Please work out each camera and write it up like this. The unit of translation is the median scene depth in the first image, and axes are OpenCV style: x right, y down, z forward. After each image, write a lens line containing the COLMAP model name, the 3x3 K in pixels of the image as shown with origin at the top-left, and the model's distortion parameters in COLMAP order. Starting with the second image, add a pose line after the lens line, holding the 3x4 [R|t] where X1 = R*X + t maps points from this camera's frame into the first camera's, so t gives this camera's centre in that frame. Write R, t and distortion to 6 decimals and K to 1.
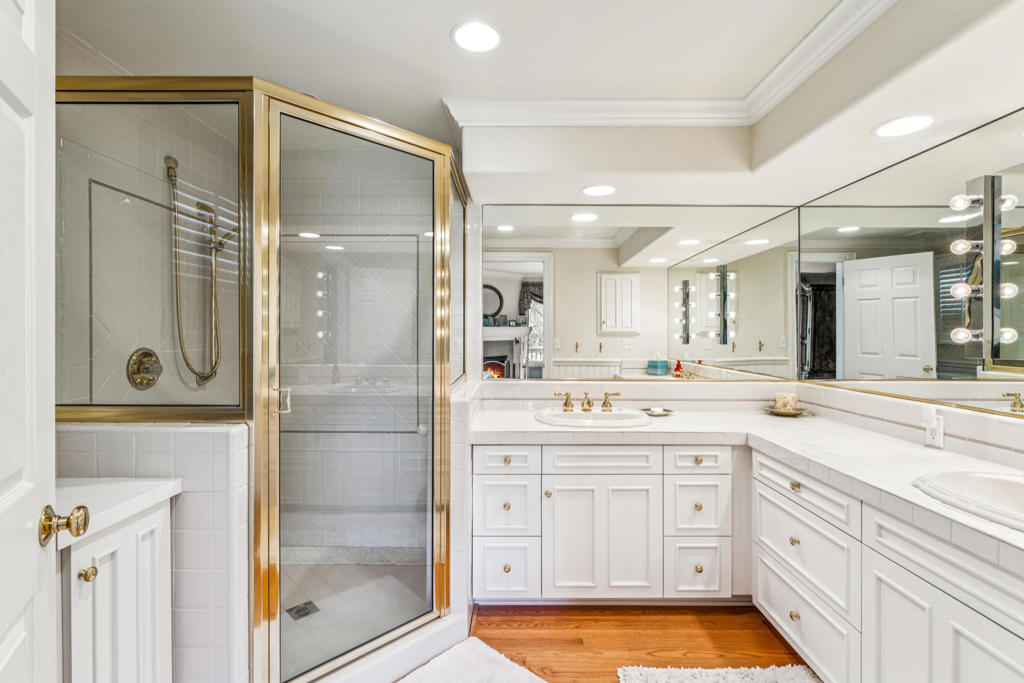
lens RADIAL K [[459.7, 0, 514.3], [0, 459.7, 332.7], [0, 0, 1]] dist [0.005494, -0.000966]
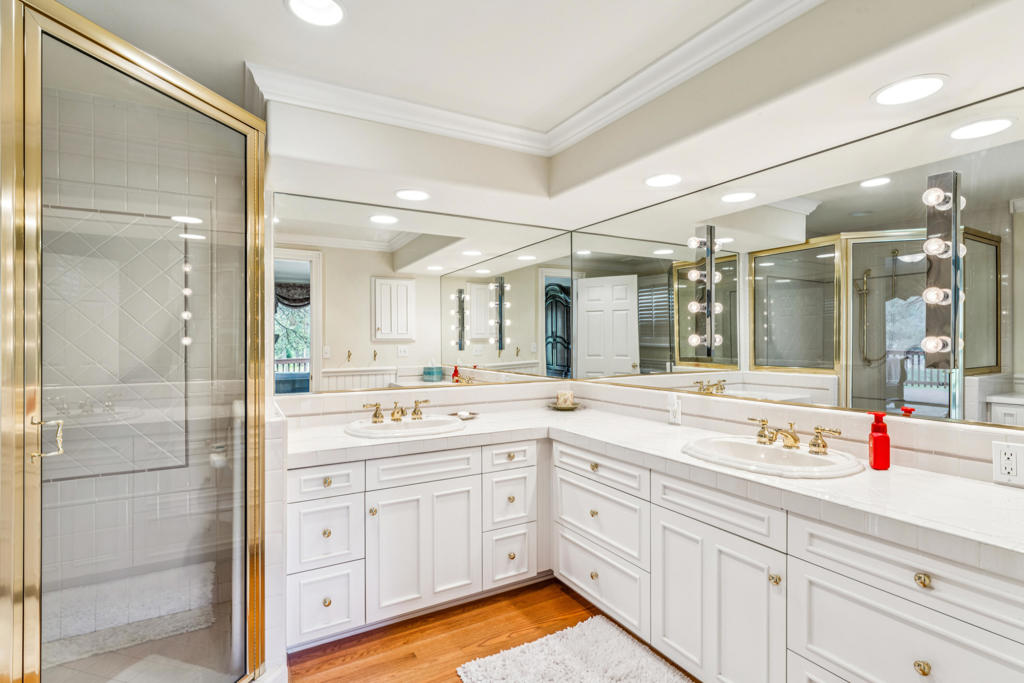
lens RADIAL K [[484.6, 0, 482.2], [0, 484.6, 339.7], [0, 0, 1]] dist [0.009822, 0.001458]
pose [[0.885519, -0.006244, 0.464561, -0.190650], [0.006459, 0.999979, 0.001129, -0.000443], [-0.464559, 0.002001, 0.885540, 0.014998]]
